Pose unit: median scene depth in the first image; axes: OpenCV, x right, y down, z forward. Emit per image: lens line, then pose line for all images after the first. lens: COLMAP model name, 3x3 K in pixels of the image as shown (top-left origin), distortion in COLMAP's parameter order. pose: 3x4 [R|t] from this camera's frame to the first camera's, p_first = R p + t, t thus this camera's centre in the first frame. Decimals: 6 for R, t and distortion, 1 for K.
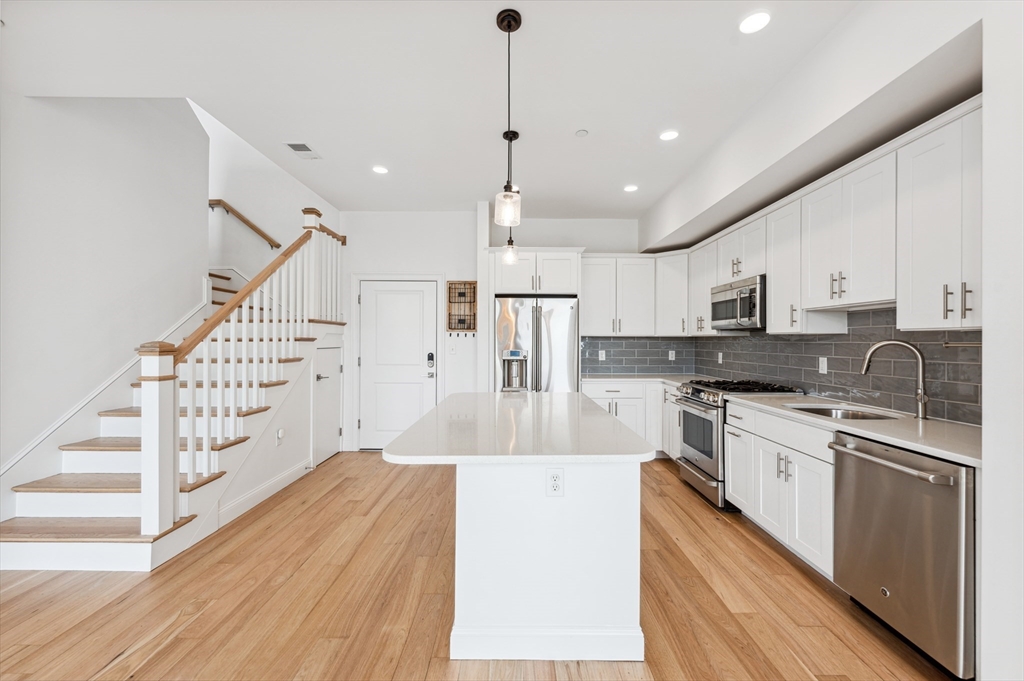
lens RADIAL K [[409.8, 0, 515.9], [0, 409.8, 345.1], [0, 0, 1]] dist [-0.003077, 0.000527]
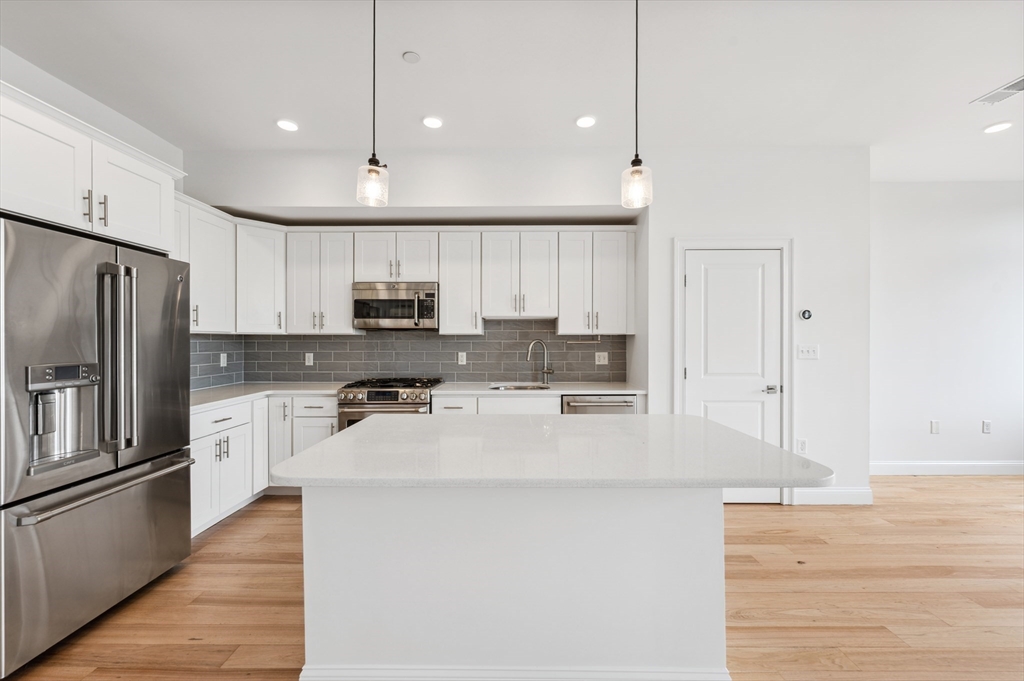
lens RADIAL K [[409.8, 0, 512.7], [0, 409.8, 342.7], [0, 0, 1]] dist [-0.003077, 0.000527]
pose [[0.009777, -0.008685, 0.999914, -0.451583], [0.010056, 0.999913, 0.008586, -0.008669], [-0.999902, 0.009972, 0.009863, 0.641066]]
